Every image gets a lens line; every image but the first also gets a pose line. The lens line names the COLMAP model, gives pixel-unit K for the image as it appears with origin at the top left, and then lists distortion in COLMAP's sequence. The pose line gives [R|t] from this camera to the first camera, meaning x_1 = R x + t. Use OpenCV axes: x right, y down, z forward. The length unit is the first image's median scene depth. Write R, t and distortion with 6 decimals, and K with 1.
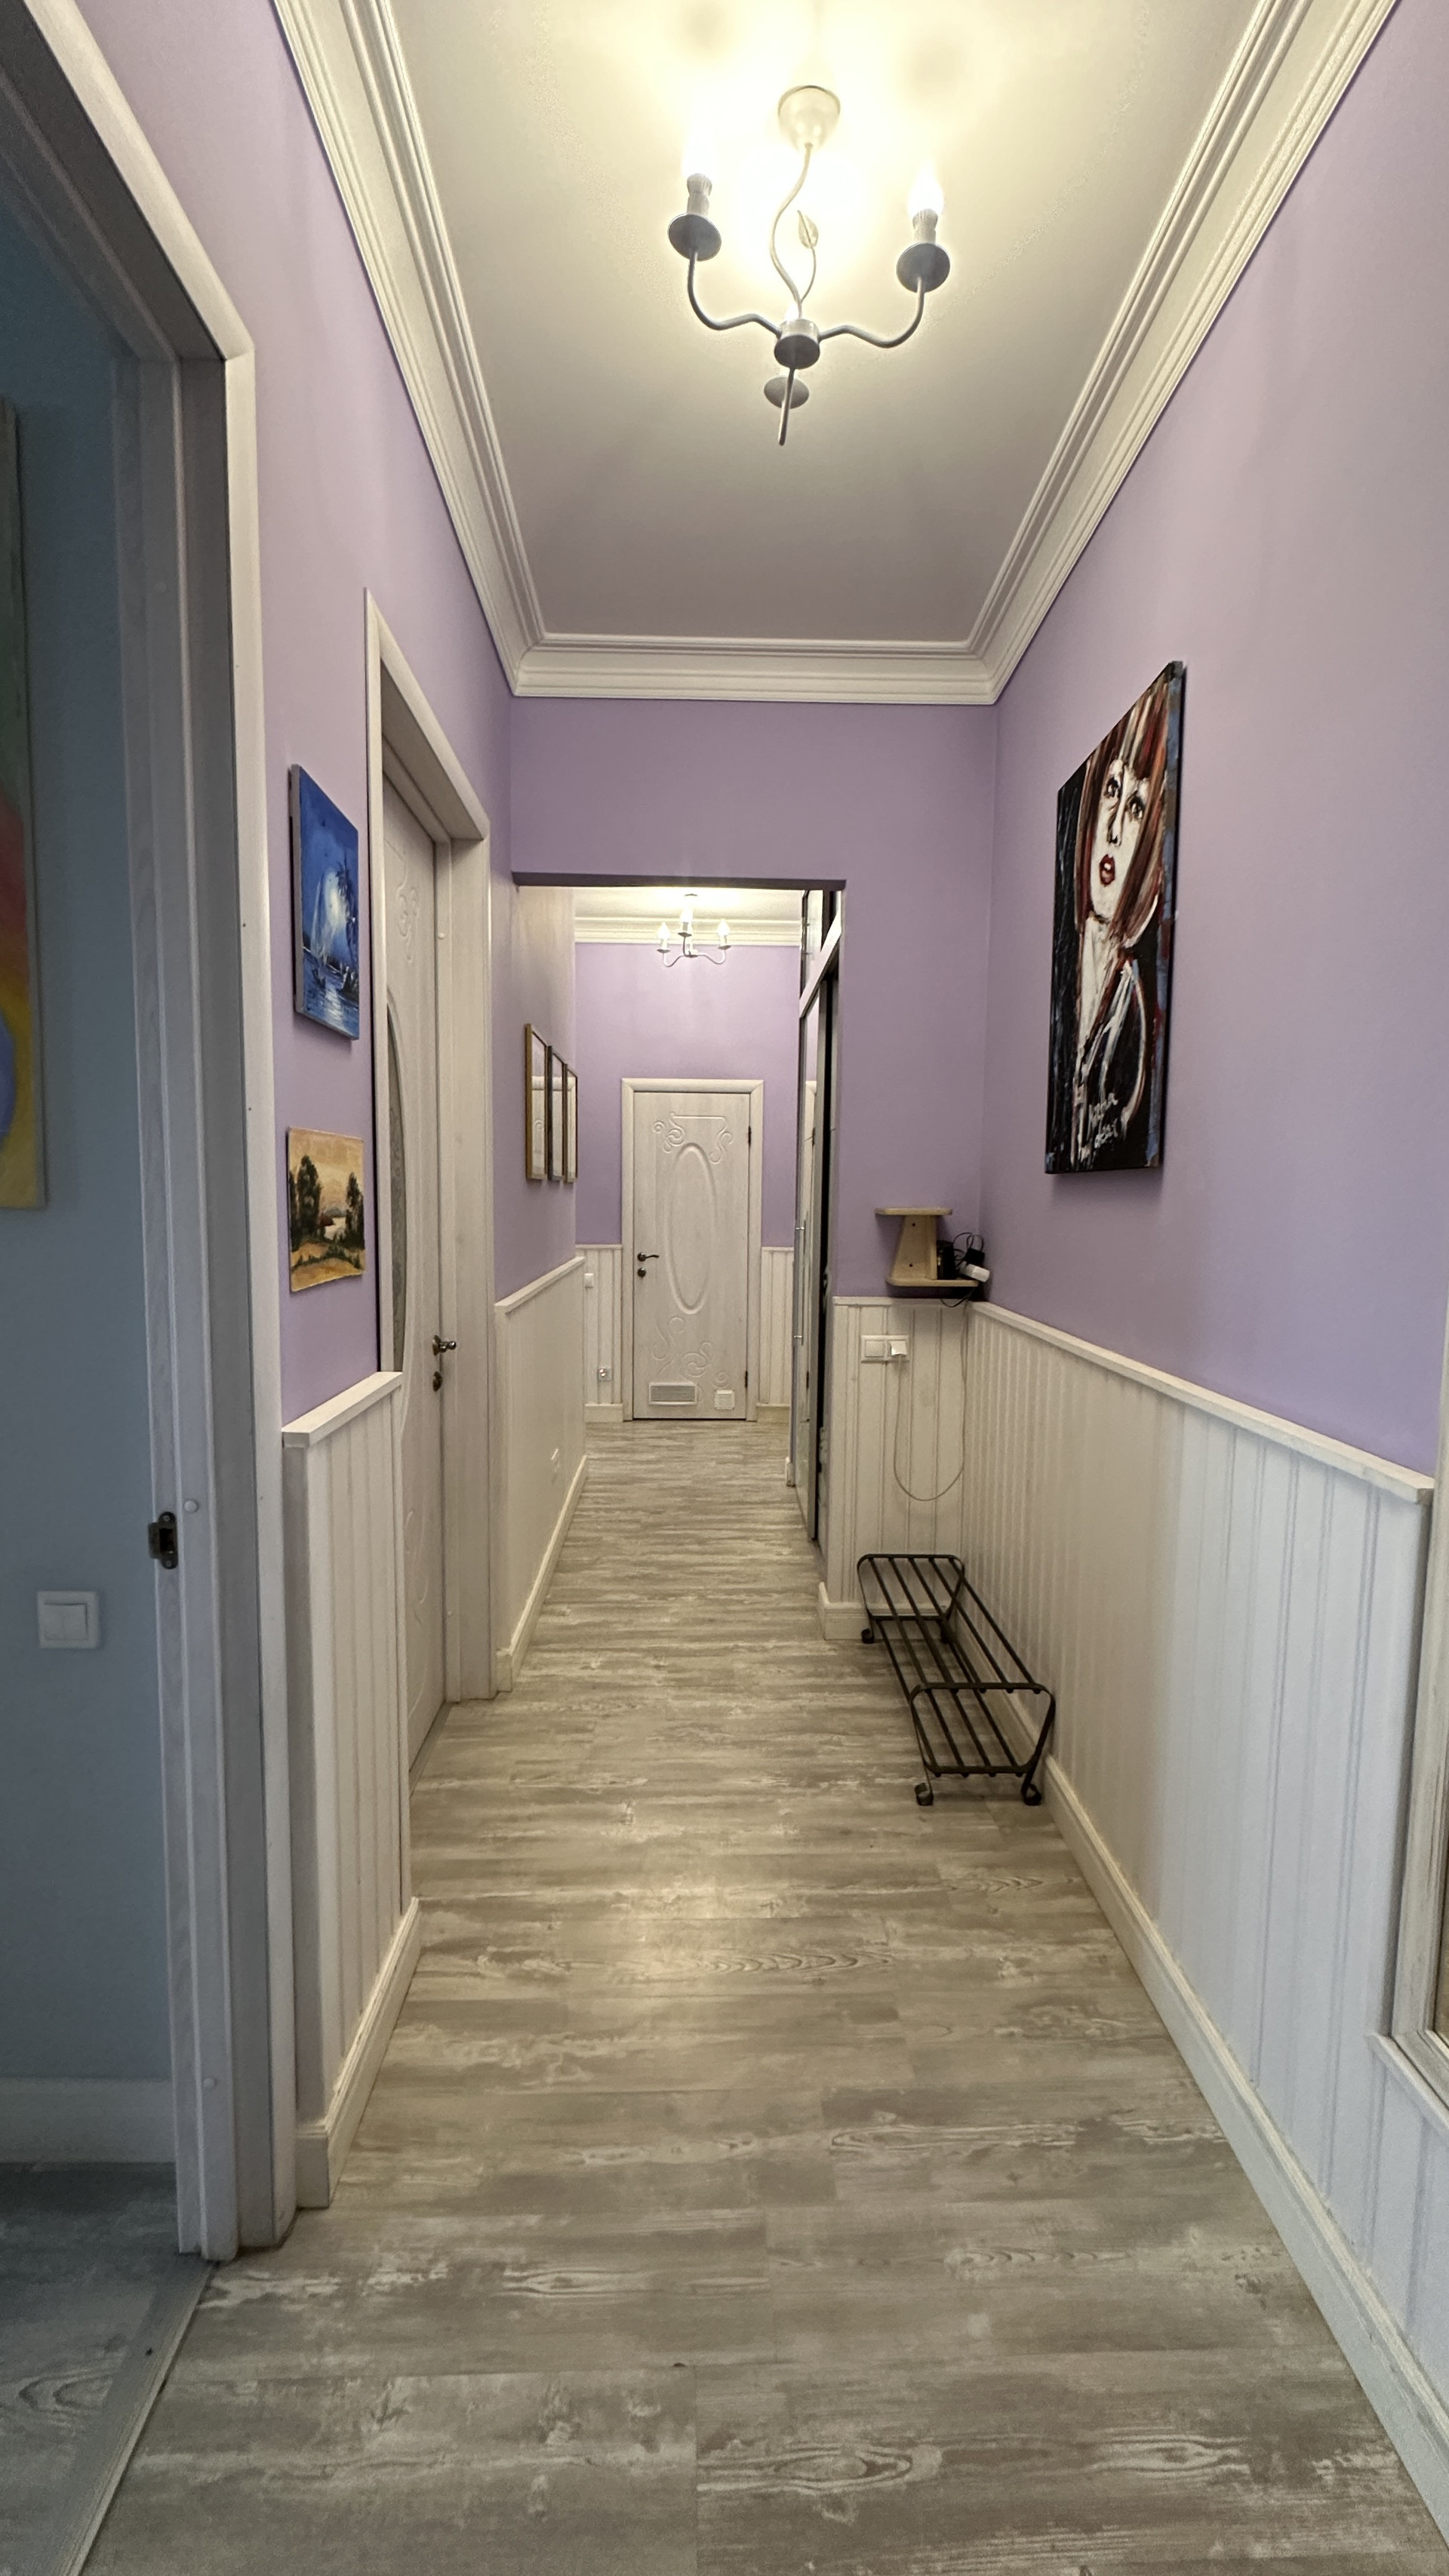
lens RADIAL K [[1025.9, 0, 724.5], [0, 1025.9, 1288.0], [0, 0, 1]] dist [-0.001877, -0.000308]
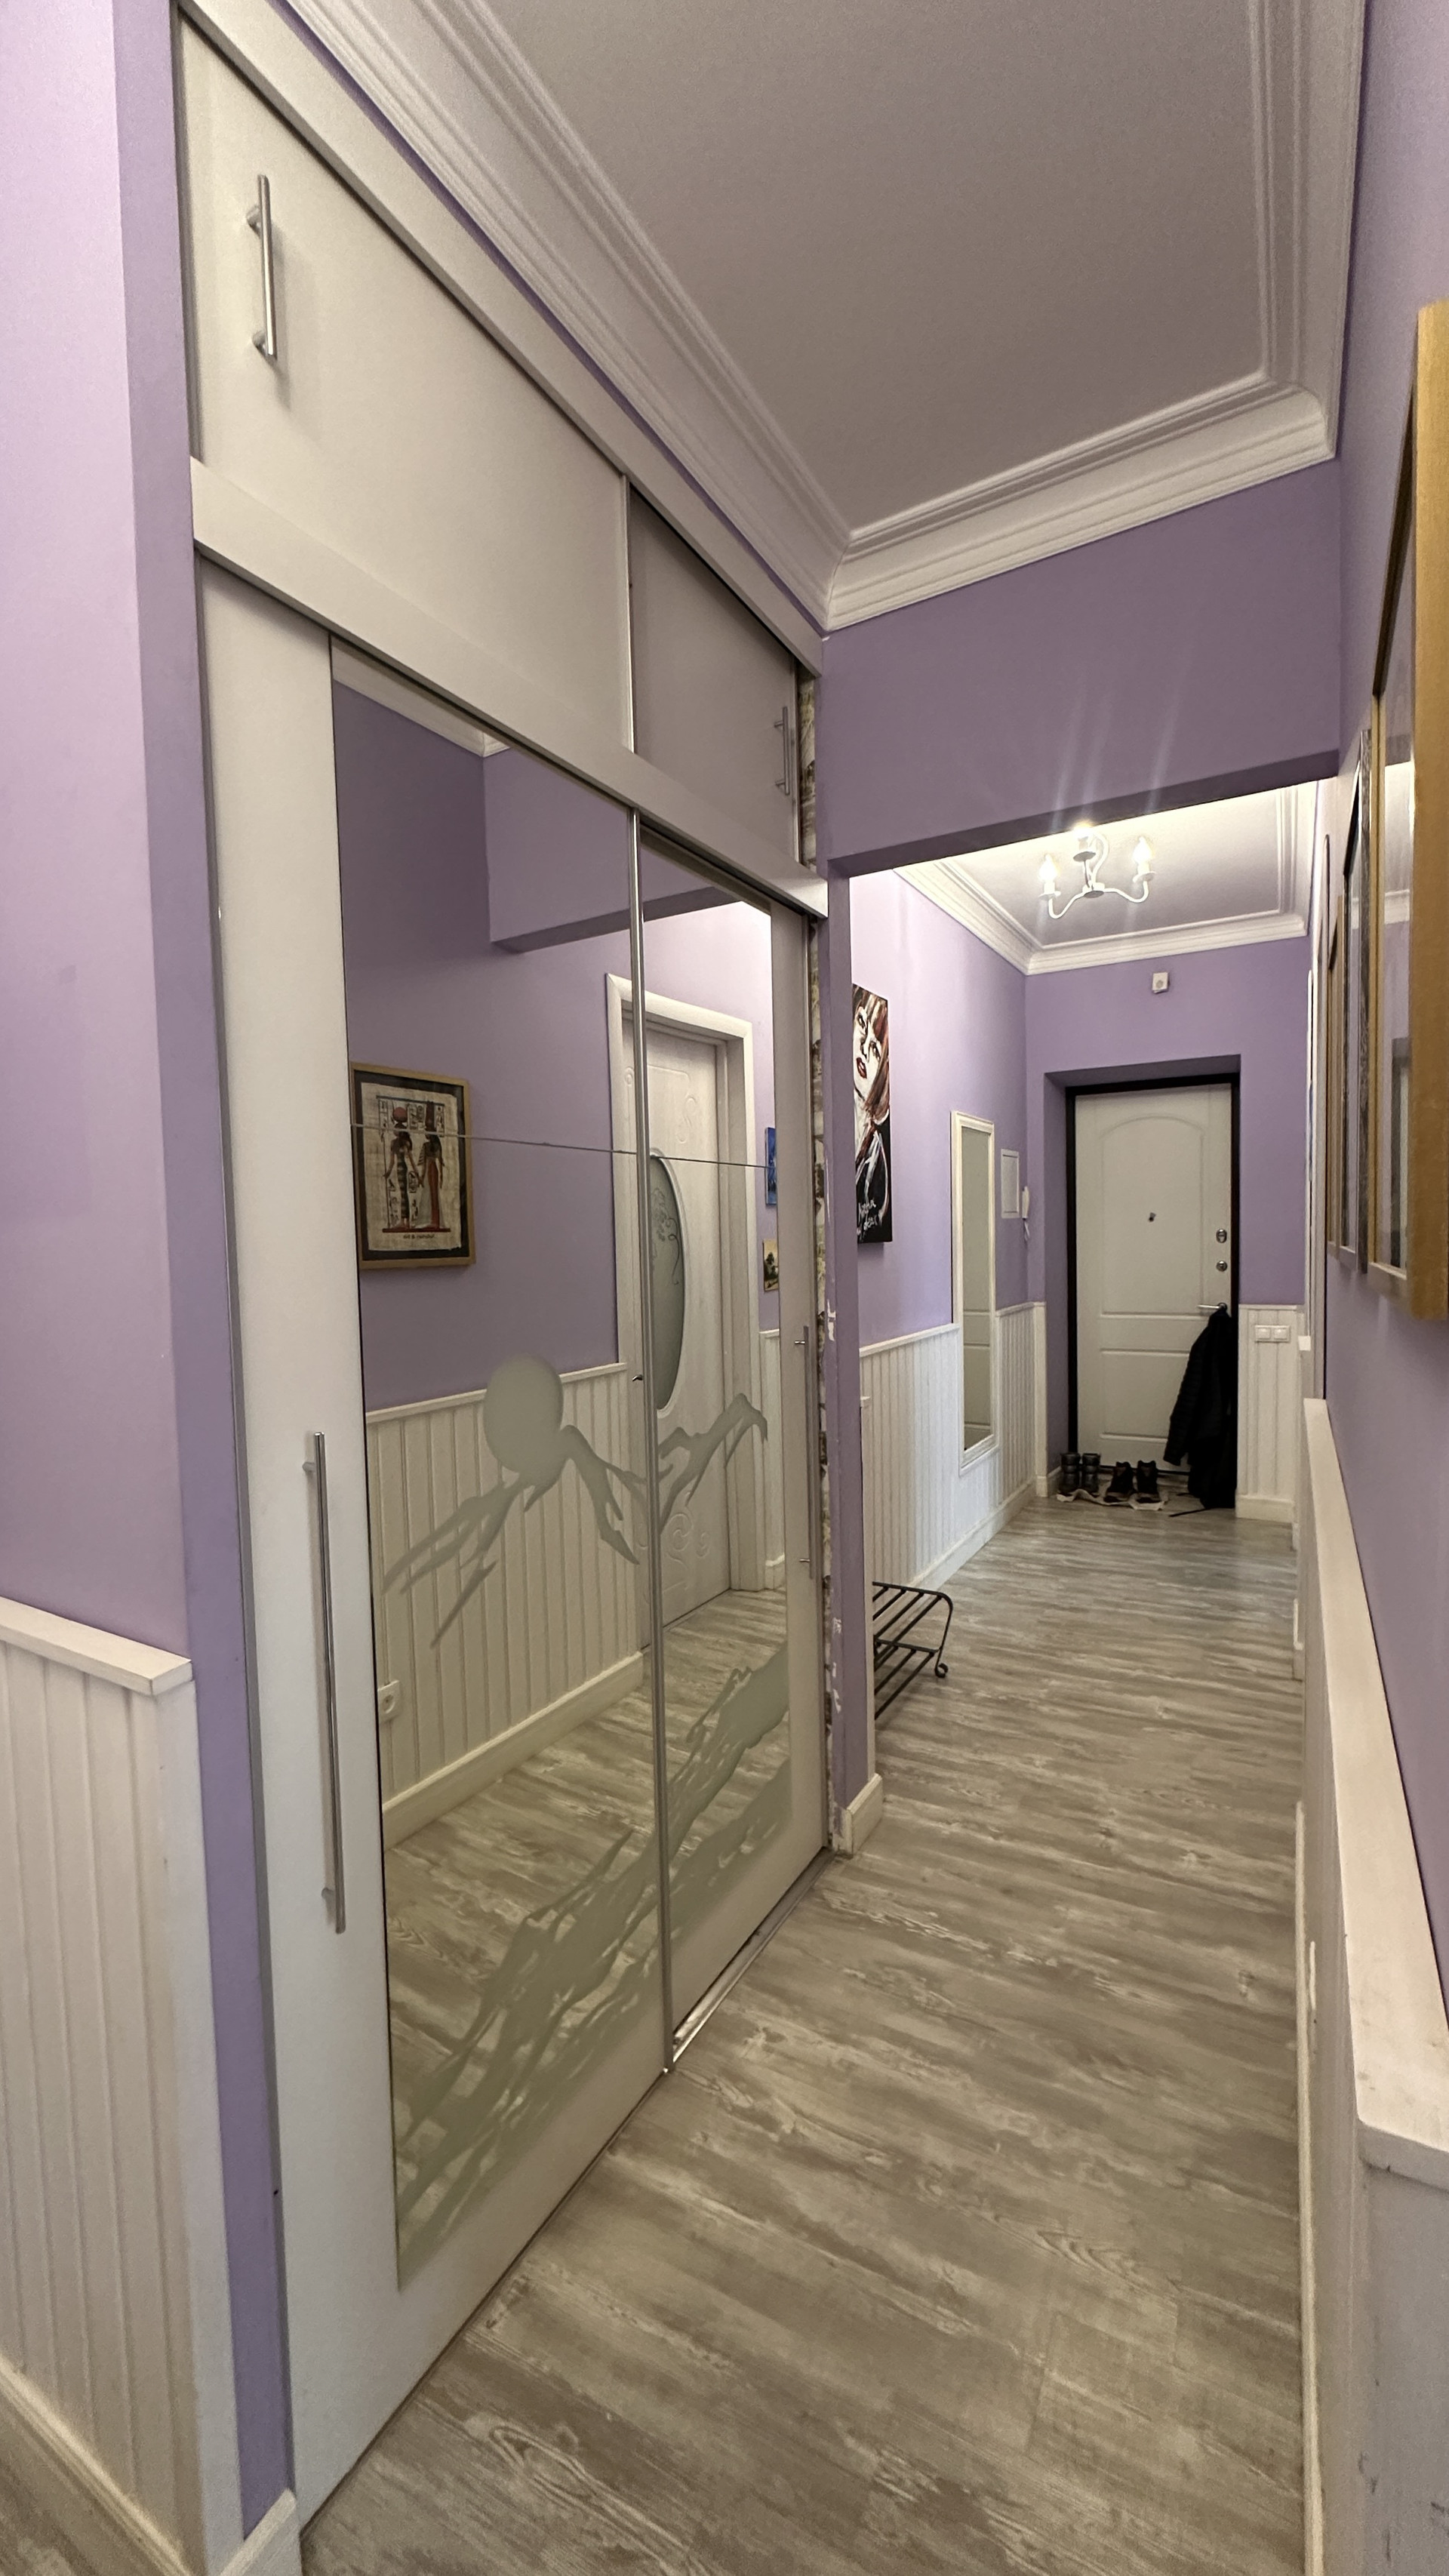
lens RADIAL K [[1025.9, 0, 724.5], [0, 1025.9, 1288.0], [0, 0, 1]] dist [-0.001877, -0.000308]
pose [[-0.857009, -0.016634, 0.515033, -0.226982], [0.062379, 0.988780, 0.135733, -0.207235], [-0.511512, 0.148451, -0.846355, 1.863203]]
